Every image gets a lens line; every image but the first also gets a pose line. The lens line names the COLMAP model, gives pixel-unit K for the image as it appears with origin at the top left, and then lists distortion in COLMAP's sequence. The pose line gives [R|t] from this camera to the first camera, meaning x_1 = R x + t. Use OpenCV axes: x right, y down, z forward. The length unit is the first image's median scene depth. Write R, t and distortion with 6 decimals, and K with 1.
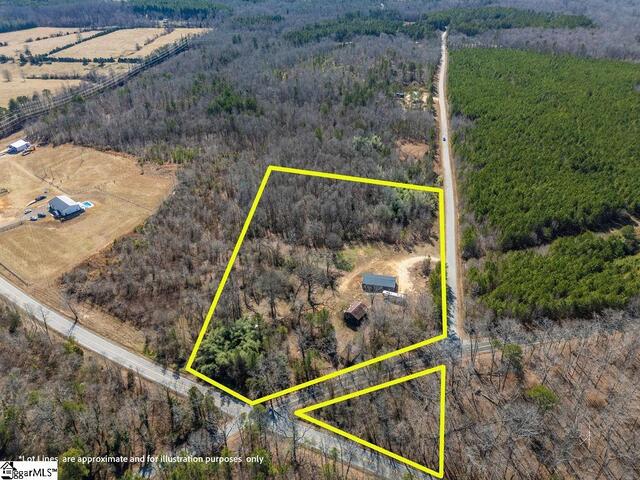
lens RADIAL K [[473.6, 0, 319.2], [0, 473.6, 241.2], [0, 0, 1]] dist [0.077867, -0.070795]
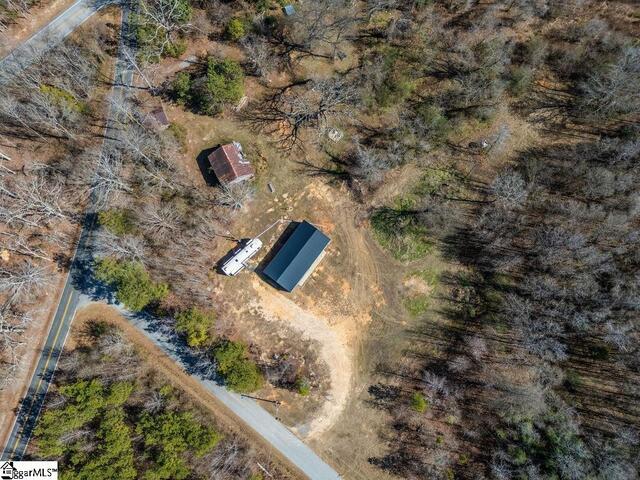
lens RADIAL K [[473.6, 0, 320.4], [0, 473.6, 239.3], [0, 0, 1]] dist [0.077867, -0.070795]
pose [[-0.432168, 0.889643, -0.147532, 0.161529], [-0.473078, -0.084380, 0.876970, -0.331206], [0.767742, 0.448792, 0.457337, 0.740425]]
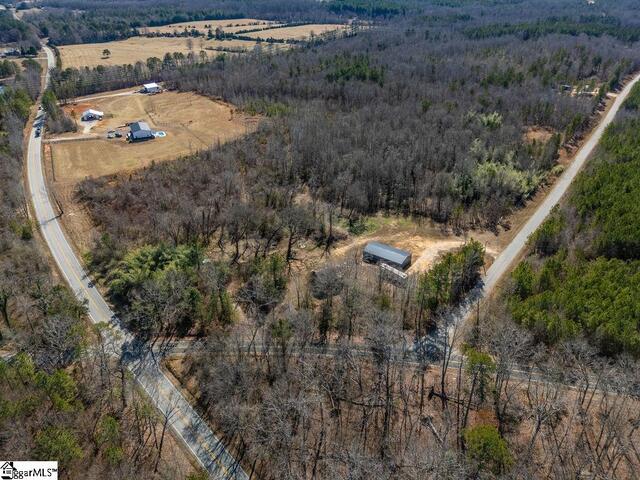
lens RADIAL K [[473.6, 0, 317.5], [0, 473.6, 239.2], [0, 0, 1]] dist [0.077867, -0.070795]
pose [[0.909133, 0.210793, -0.359226, 0.271097], [-0.229354, 0.973298, -0.009323, 0.089045], [0.347669, 0.090866, 0.933204, 0.251589]]
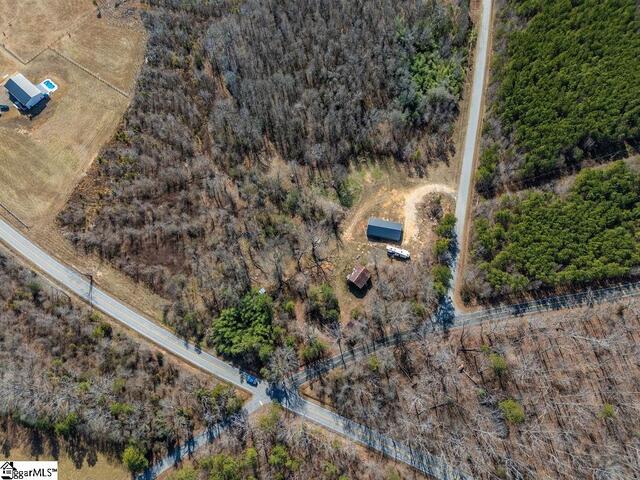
lens RADIAL K [[473.6, 0, 319.2], [0, 473.6, 244.2], [0, 0, 1]] dist [0.077867, -0.070795]
pose [[0.999940, -0.004581, -0.009952, 0.000928], [0.009681, 0.794760, 0.606847, -0.456331], [0.005130, -0.606907, 0.794757, 0.190275]]
